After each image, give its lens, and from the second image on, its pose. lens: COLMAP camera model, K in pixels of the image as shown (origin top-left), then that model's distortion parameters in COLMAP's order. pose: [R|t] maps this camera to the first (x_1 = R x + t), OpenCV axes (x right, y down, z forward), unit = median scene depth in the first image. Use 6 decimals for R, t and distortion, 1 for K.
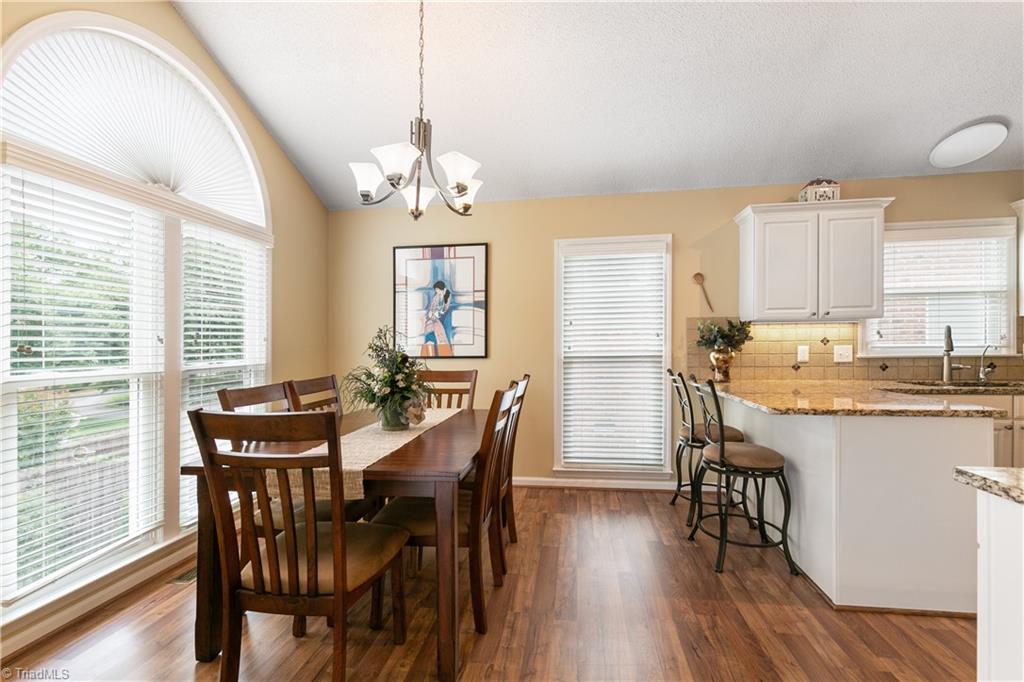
lens RADIAL K [[459.9, 0, 508.5], [0, 459.9, 342.0], [0, 0, 1]] dist [0.008492, -0.002124]
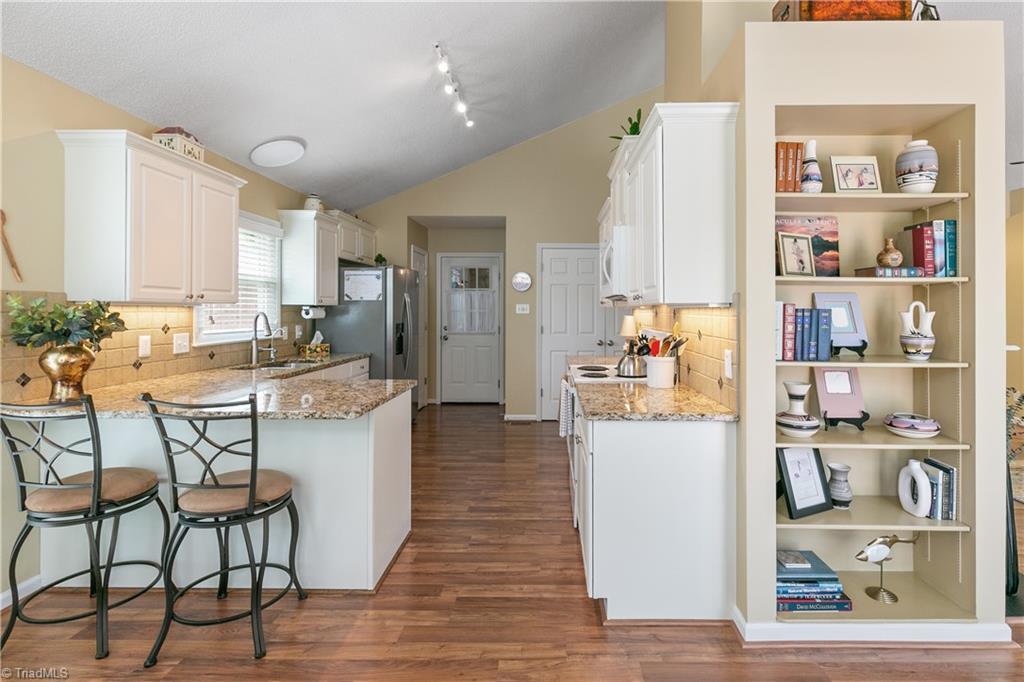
lens RADIAL K [[490.0, 0, 547.8], [0, 490.0, 314.8], [0, 0, 1]] dist [0.004763, 0.000676]
pose [[-0.147474, 0.001270, 0.989065, -0.271316], [-0.004104, 0.999990, -0.001896, -0.028162], [-0.989057, -0.004339, -0.147468, 0.482370]]
